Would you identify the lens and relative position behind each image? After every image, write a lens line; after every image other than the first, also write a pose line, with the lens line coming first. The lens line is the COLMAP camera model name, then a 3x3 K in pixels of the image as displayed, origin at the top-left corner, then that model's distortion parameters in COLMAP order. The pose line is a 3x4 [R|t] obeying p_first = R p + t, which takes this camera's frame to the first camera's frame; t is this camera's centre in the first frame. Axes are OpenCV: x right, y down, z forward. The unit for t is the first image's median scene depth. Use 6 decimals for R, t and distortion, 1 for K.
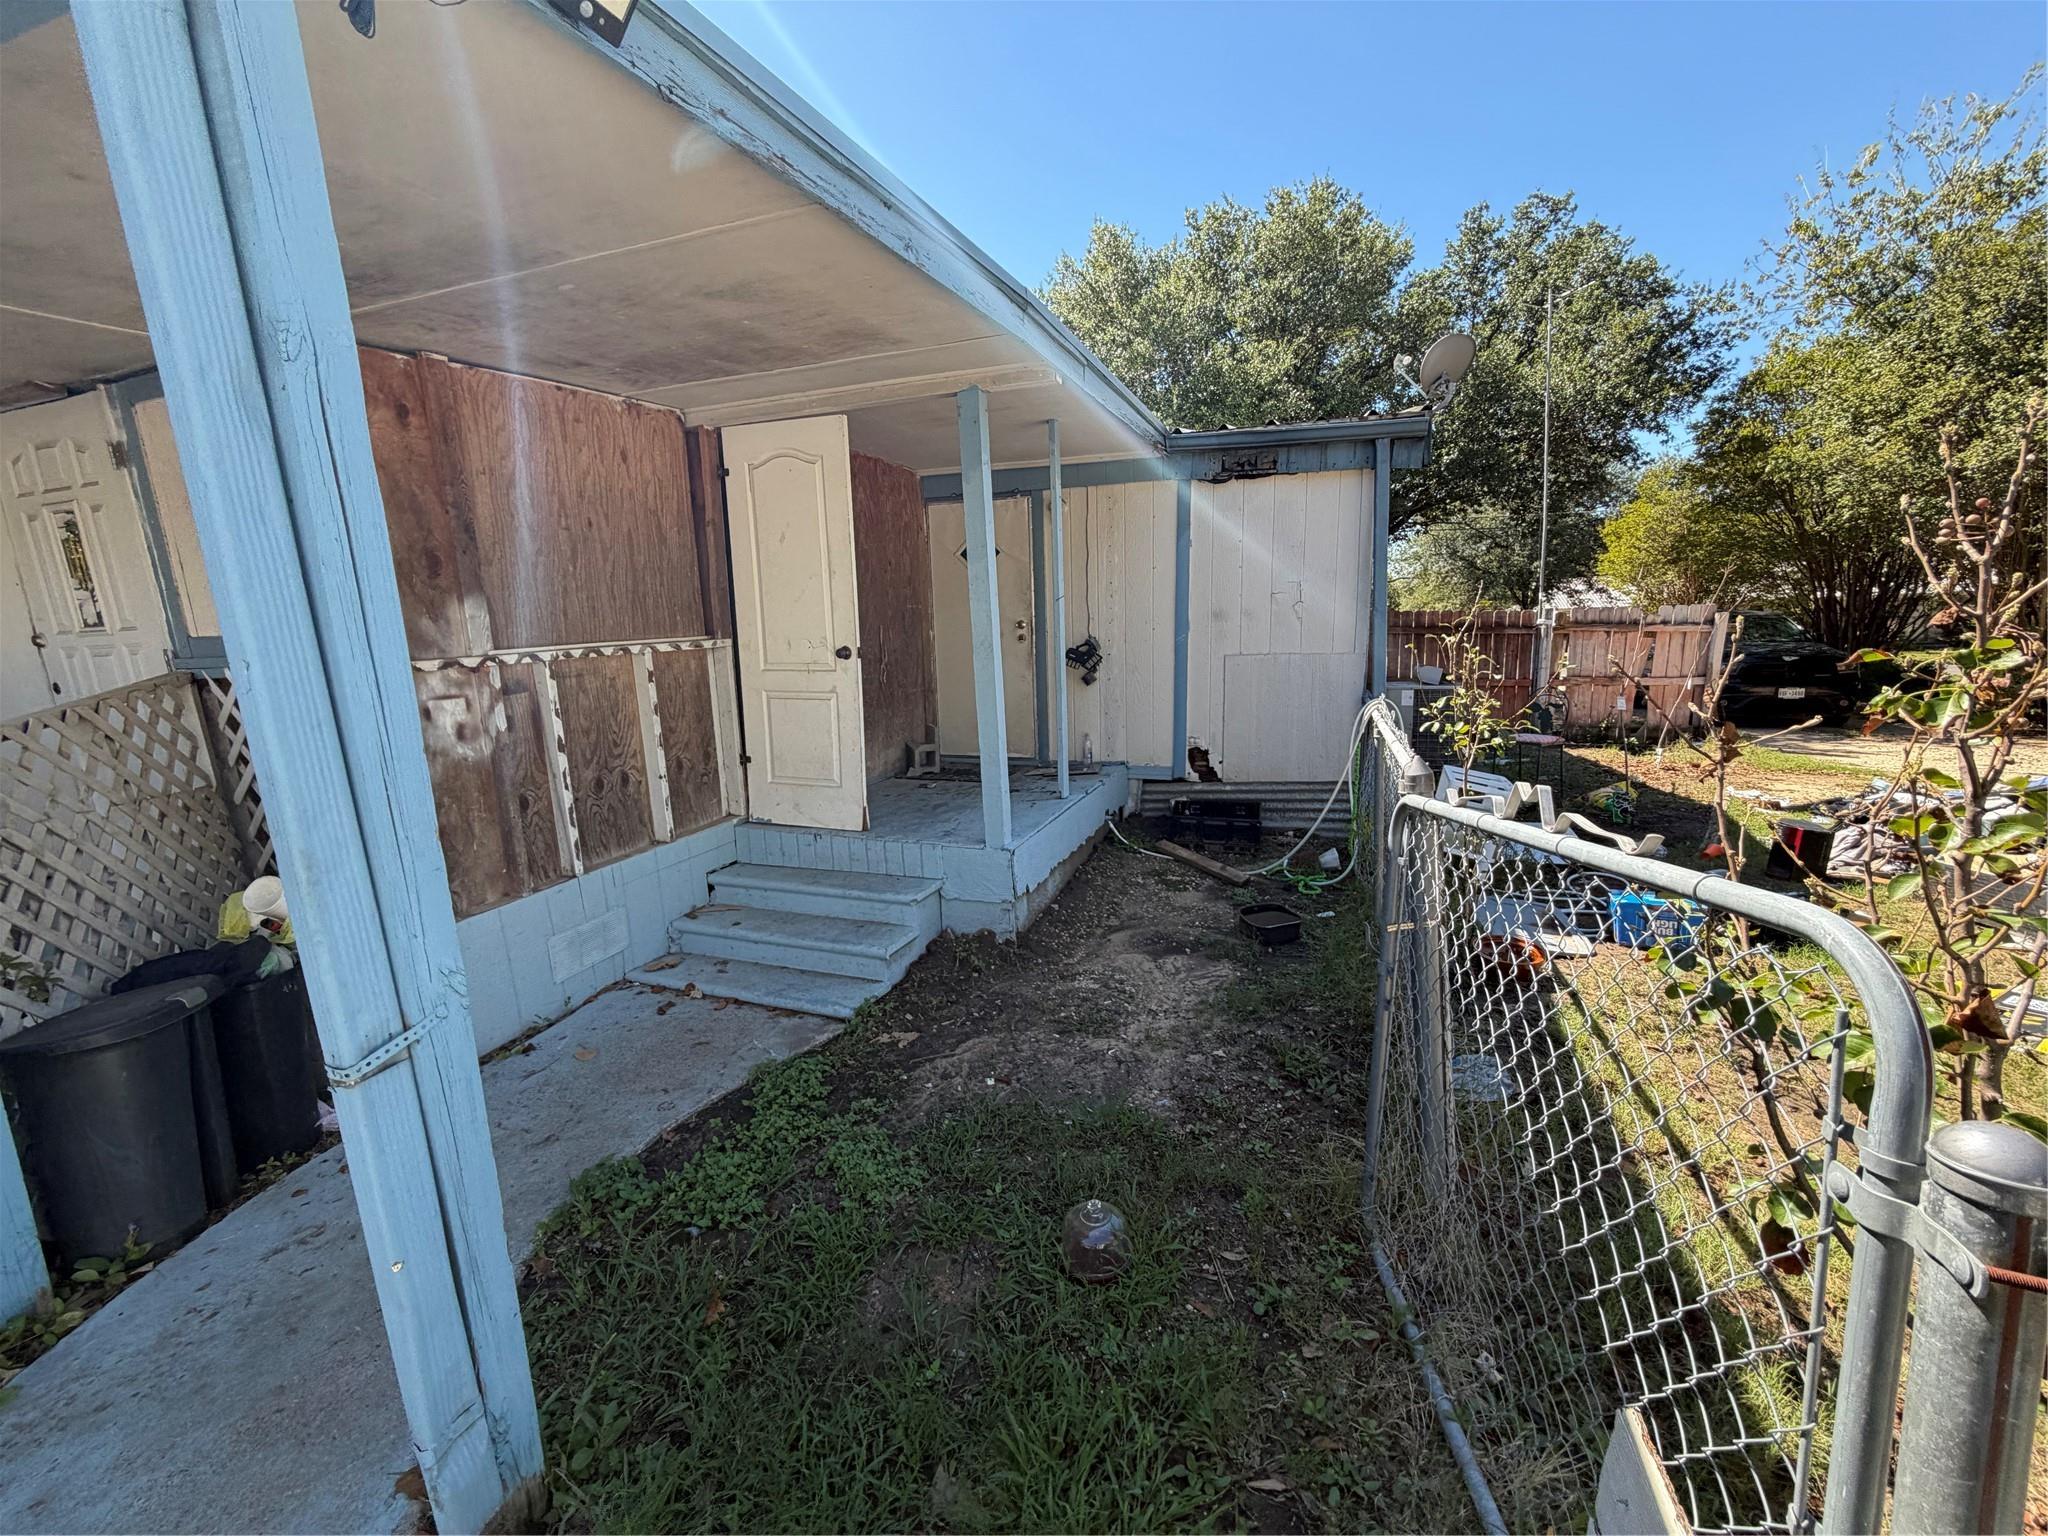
lens RADIAL K [[799.2, 0, 1024.0], [0, 799.2, 768.0], [0, 0, 1]] dist [0.001994, 0.000166]
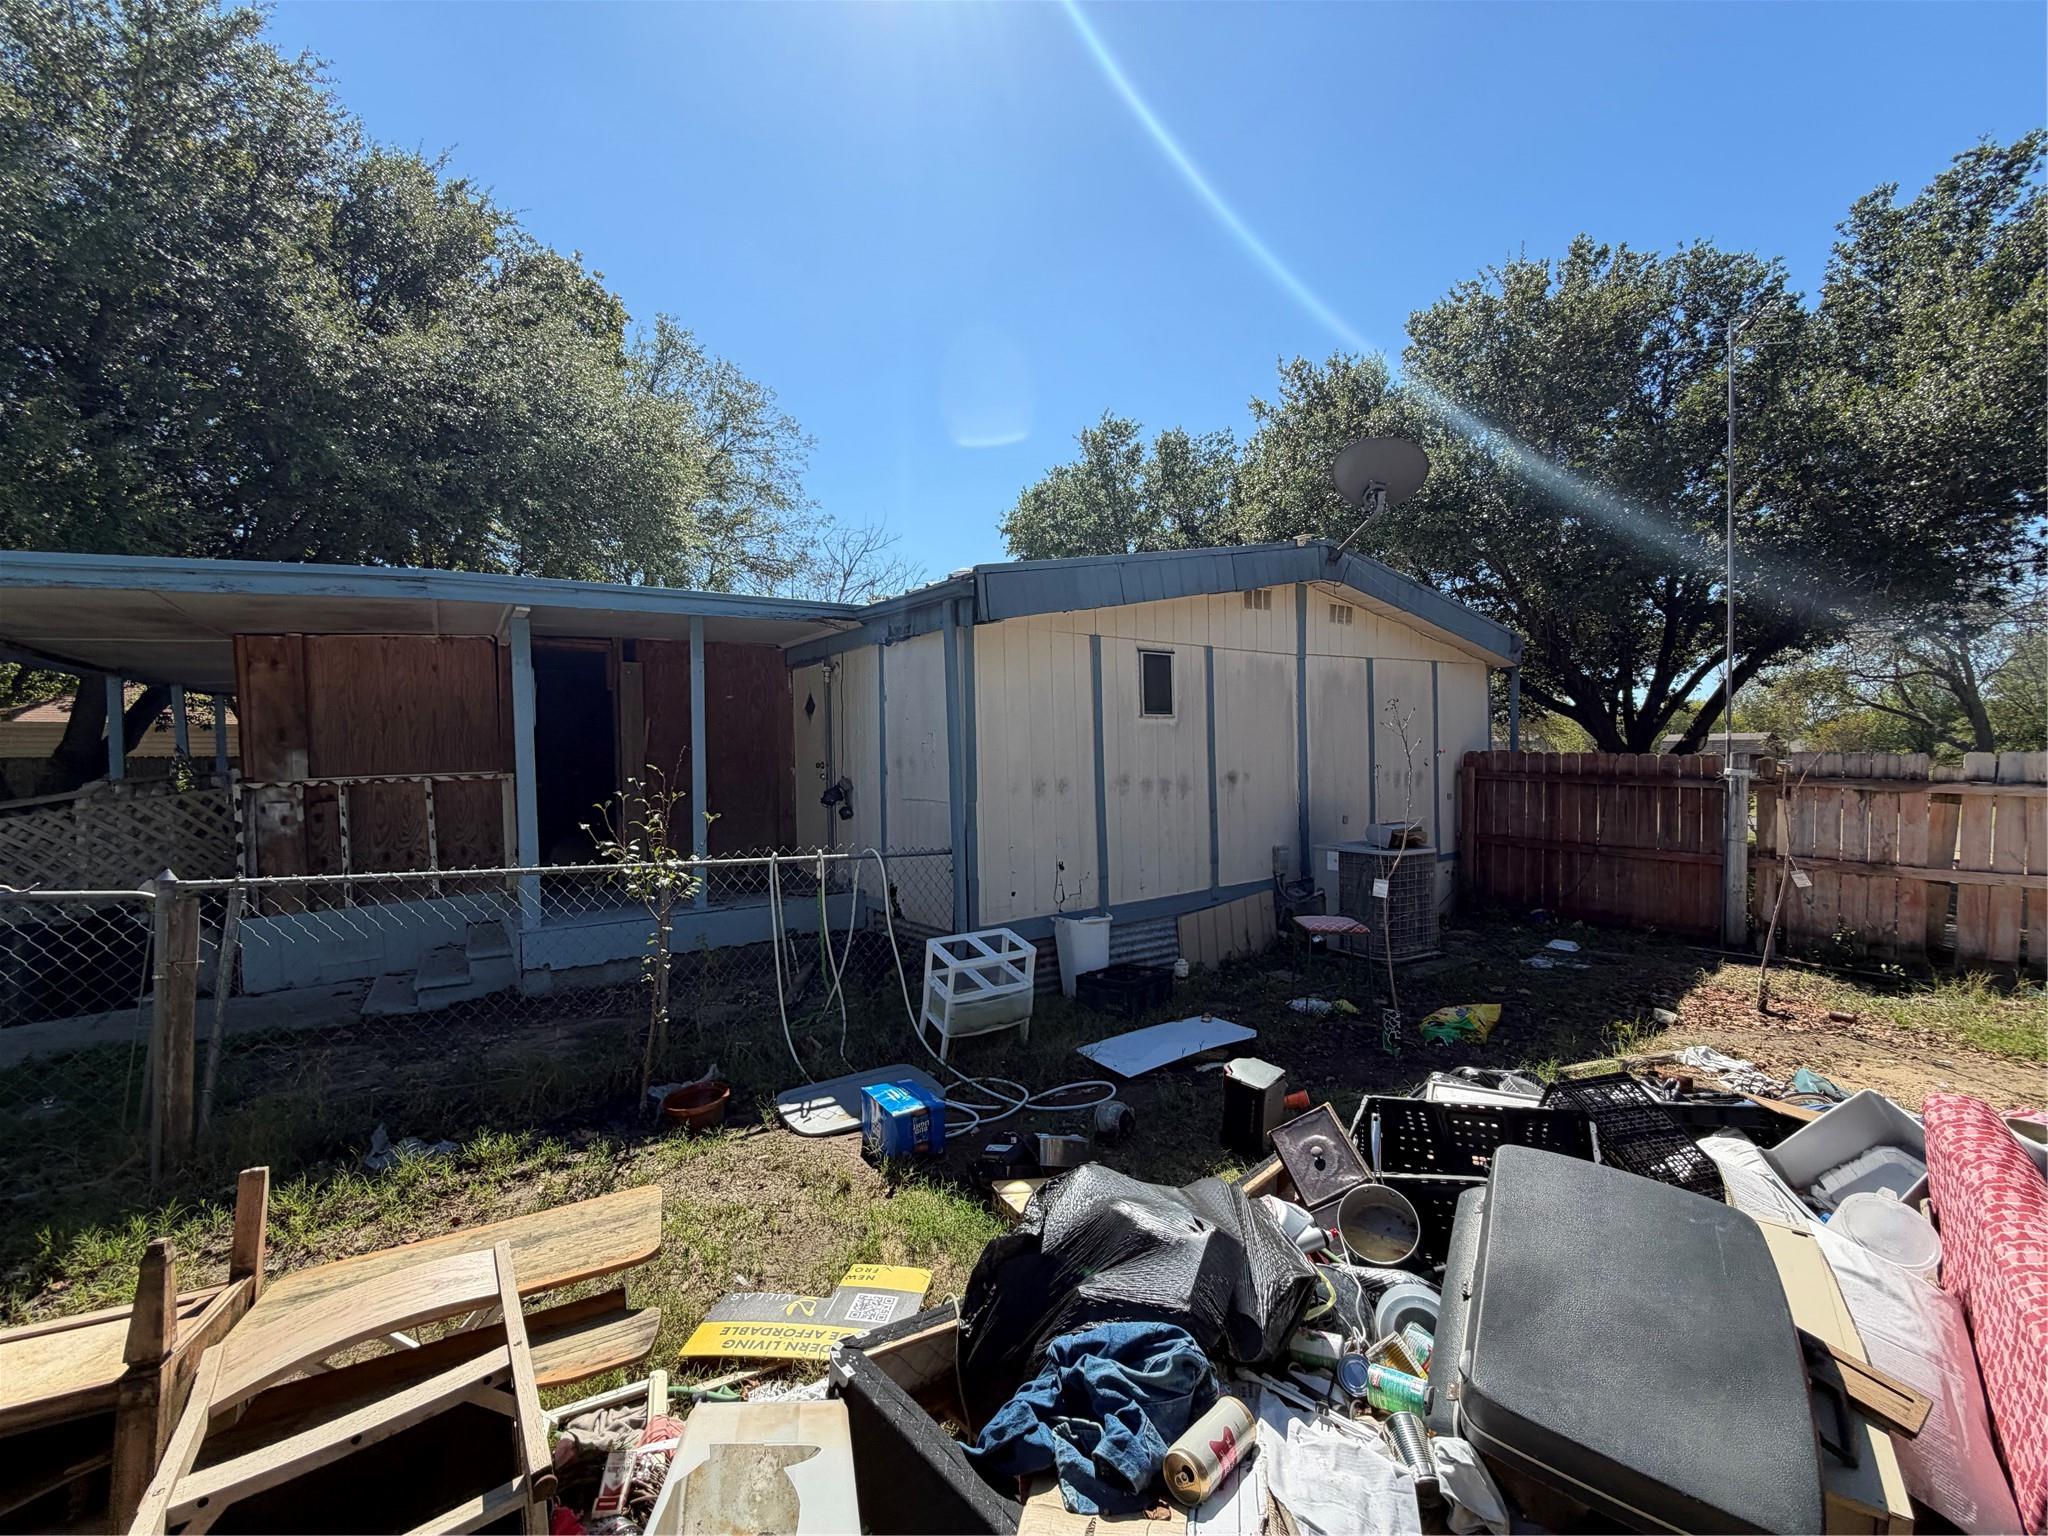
lens RADIAL K [[799.2, 0, 1024.0], [0, 799.2, 768.0], [0, 0, 1]] dist [0.001994, 0.000166]
pose [[0.826593, 0.025928, -0.562203, 1.464923], [-0.110376, 0.987007, -0.116763, -0.112118], [0.551871, 0.158570, 0.818715, 0.310525]]
